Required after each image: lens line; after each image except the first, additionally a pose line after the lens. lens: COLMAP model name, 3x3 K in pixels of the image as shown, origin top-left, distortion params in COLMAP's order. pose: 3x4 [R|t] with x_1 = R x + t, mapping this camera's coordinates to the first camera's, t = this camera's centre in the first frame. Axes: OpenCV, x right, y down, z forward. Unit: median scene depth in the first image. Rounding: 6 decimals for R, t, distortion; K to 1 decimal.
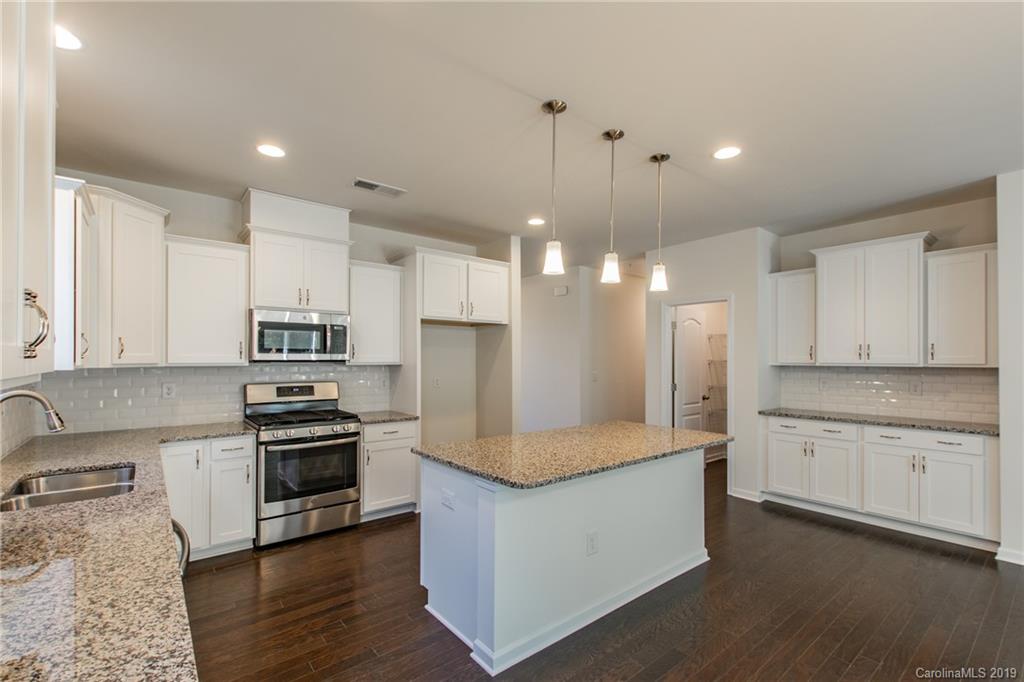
lens RADIAL K [[454.1, 0, 510.6], [0, 454.1, 360.1], [0, 0, 1]] dist [0.002687, 0.000538]
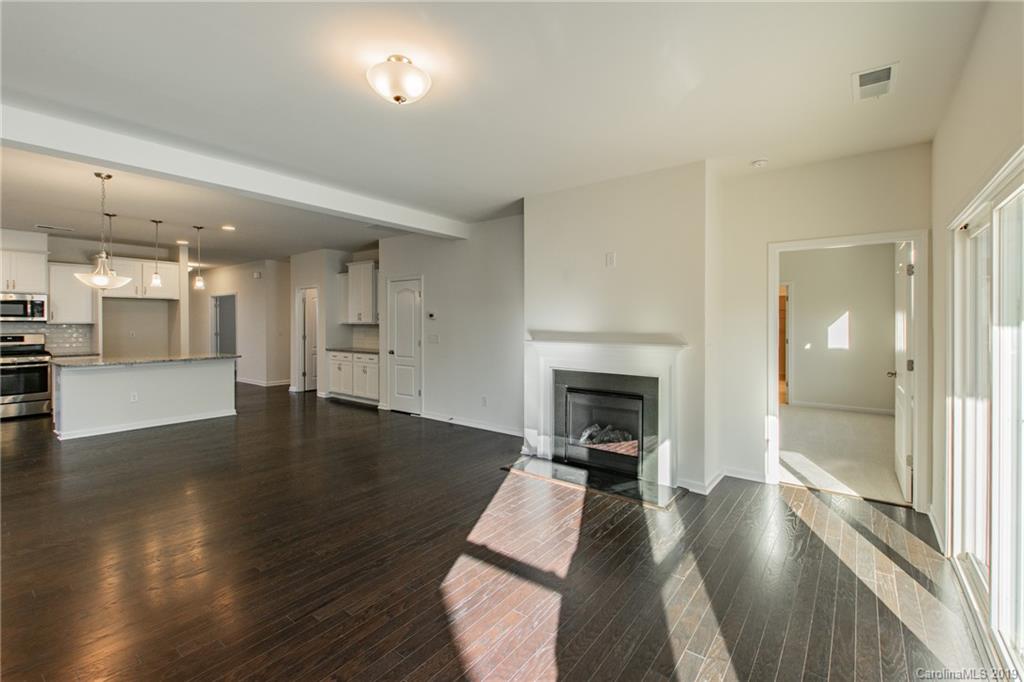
lens RADIAL K [[454.1, 0, 506.5], [0, 454.1, 328.6], [0, 0, 1]] dist [0.002687, 0.000538]
pose [[0.973171, -0.003606, 0.230054, 0.948036], [0.000307, 0.999897, 0.014373, 0.005575], [-0.230082, -0.013917, 0.973072, -1.090657]]
